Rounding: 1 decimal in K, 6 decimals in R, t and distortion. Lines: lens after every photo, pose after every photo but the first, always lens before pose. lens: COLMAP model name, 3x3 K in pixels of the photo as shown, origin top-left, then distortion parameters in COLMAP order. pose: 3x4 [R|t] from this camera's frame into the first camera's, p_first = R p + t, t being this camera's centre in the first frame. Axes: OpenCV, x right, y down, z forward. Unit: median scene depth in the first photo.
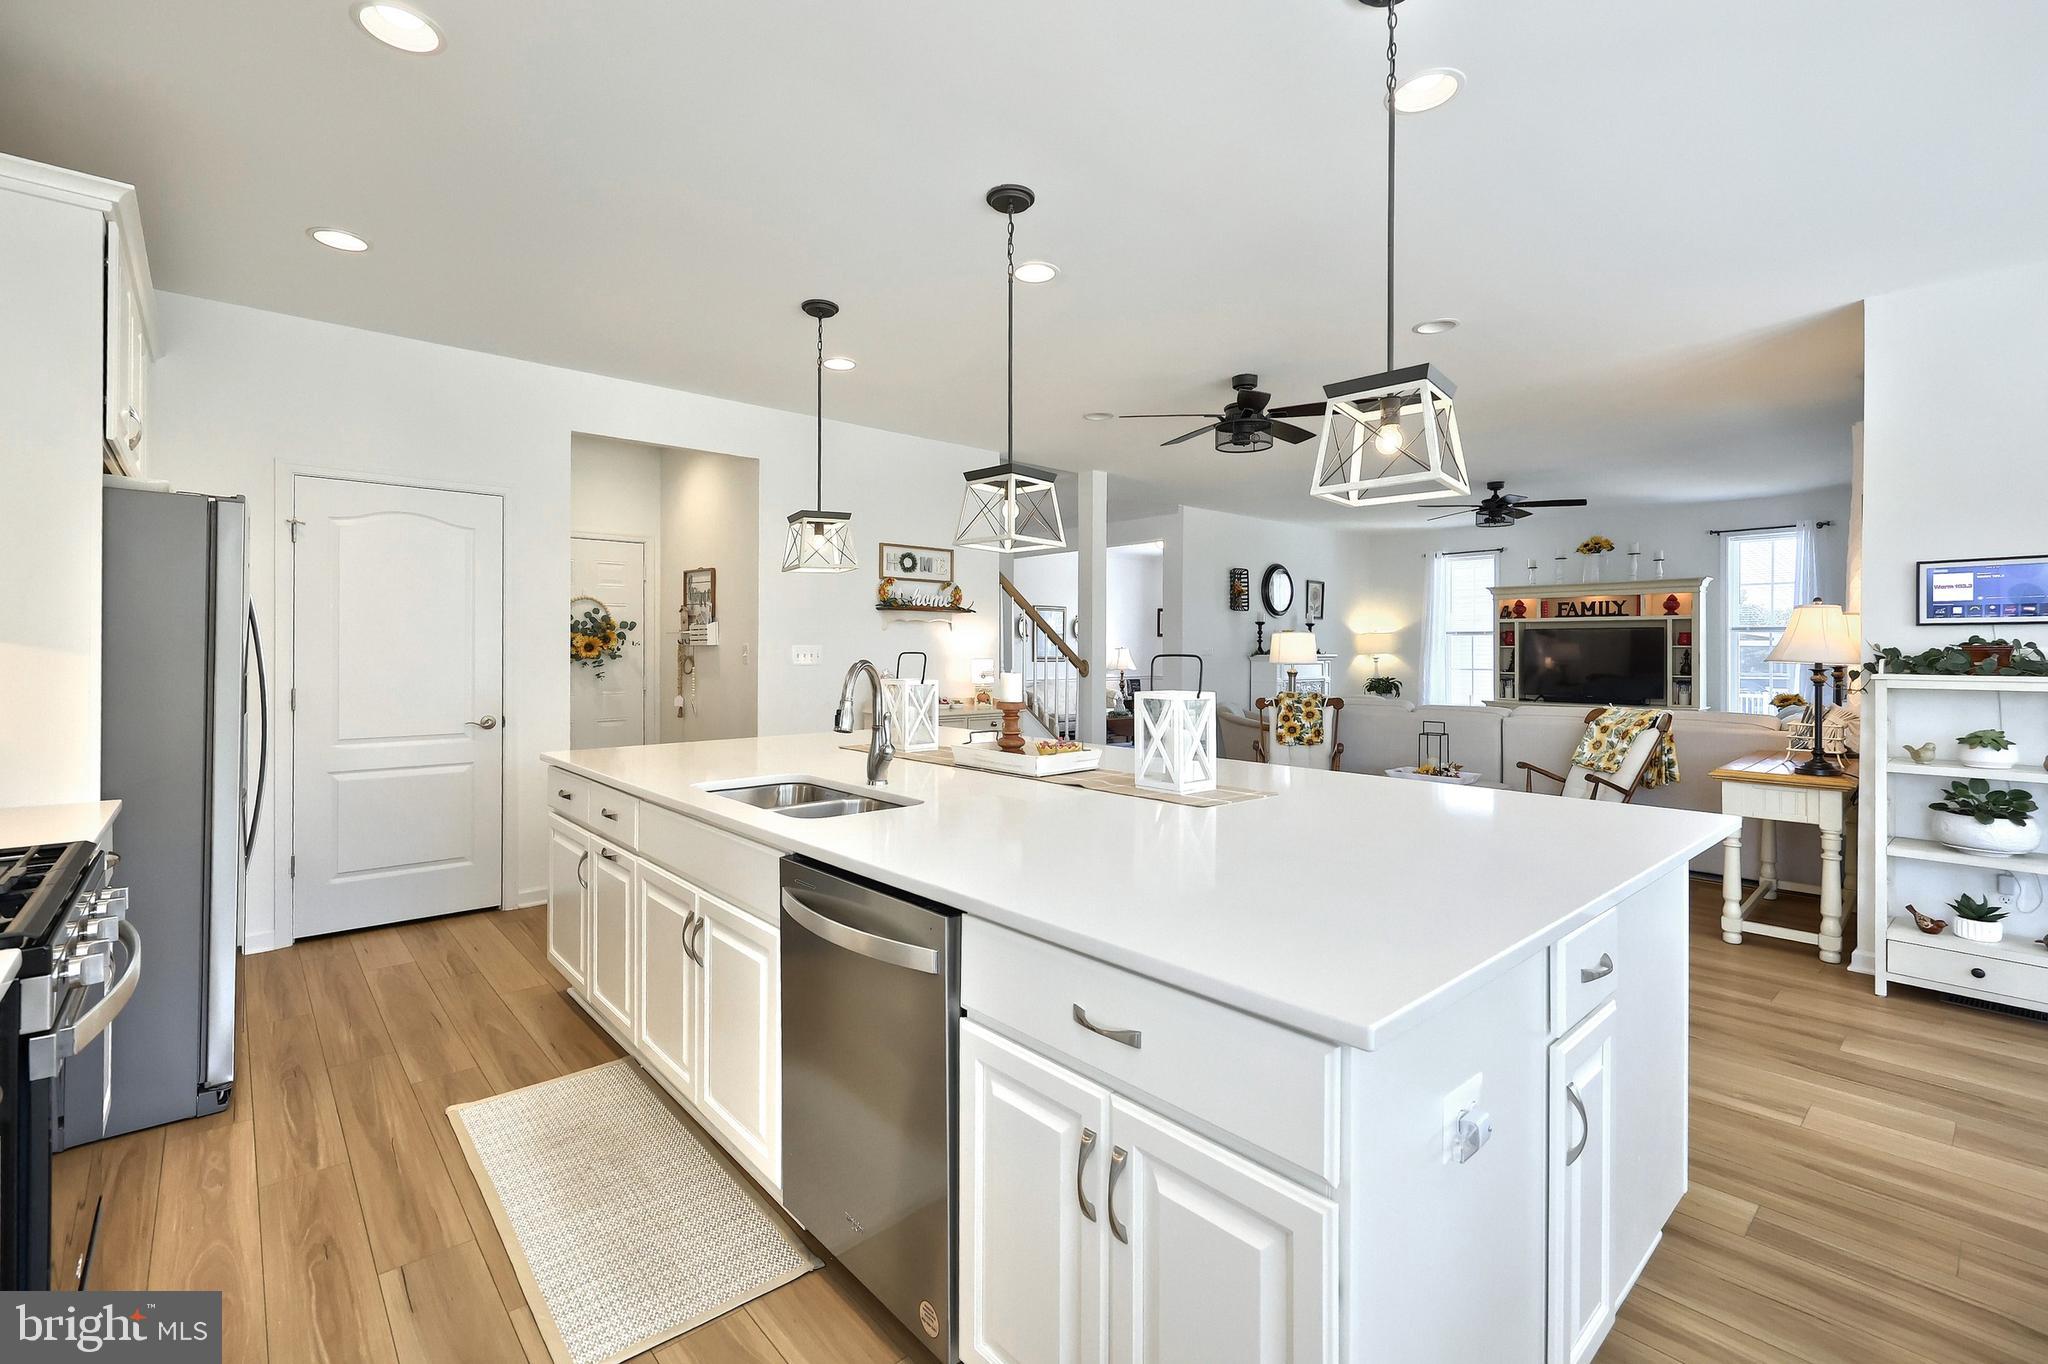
lens RADIAL K [[884.9, 0, 1022.3], [0, 884.9, 651.9], [0, 0, 1]] dist [-0.000598, 0.000685]
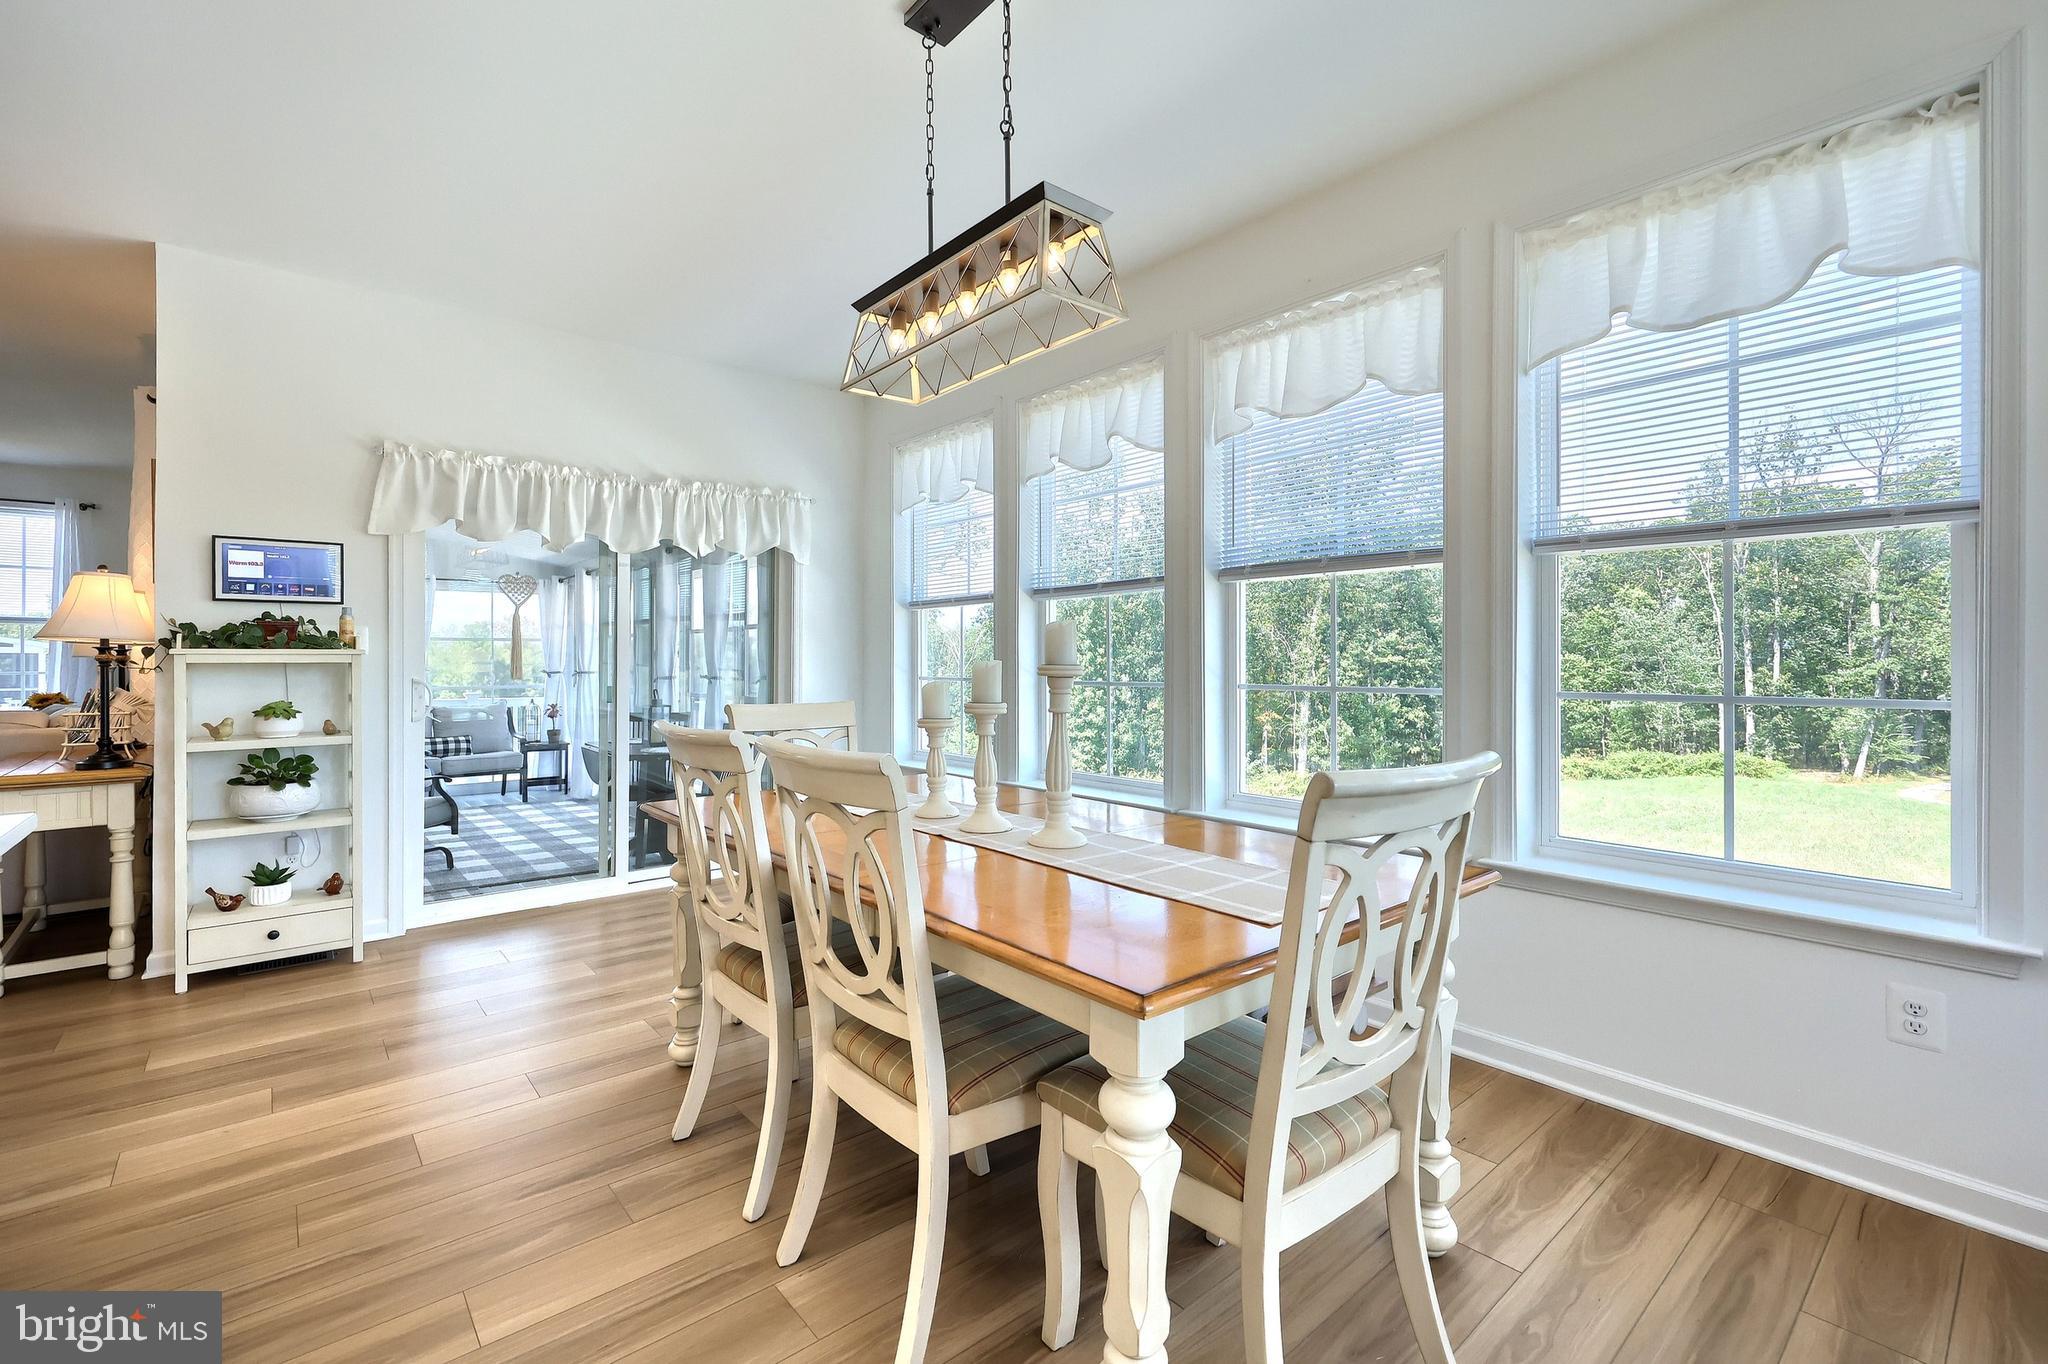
lens RADIAL K [[884.9, 0, 1004.5], [0, 884.9, 660.5], [0, 0, 1]] dist [-0.000598, 0.000685]
pose [[0.025754, -0.004806, 0.999657, 0.059916], [0.001411, 0.999988, 0.004772, 0.034048], [-0.999667, 0.001288, 0.025760, 0.105921]]
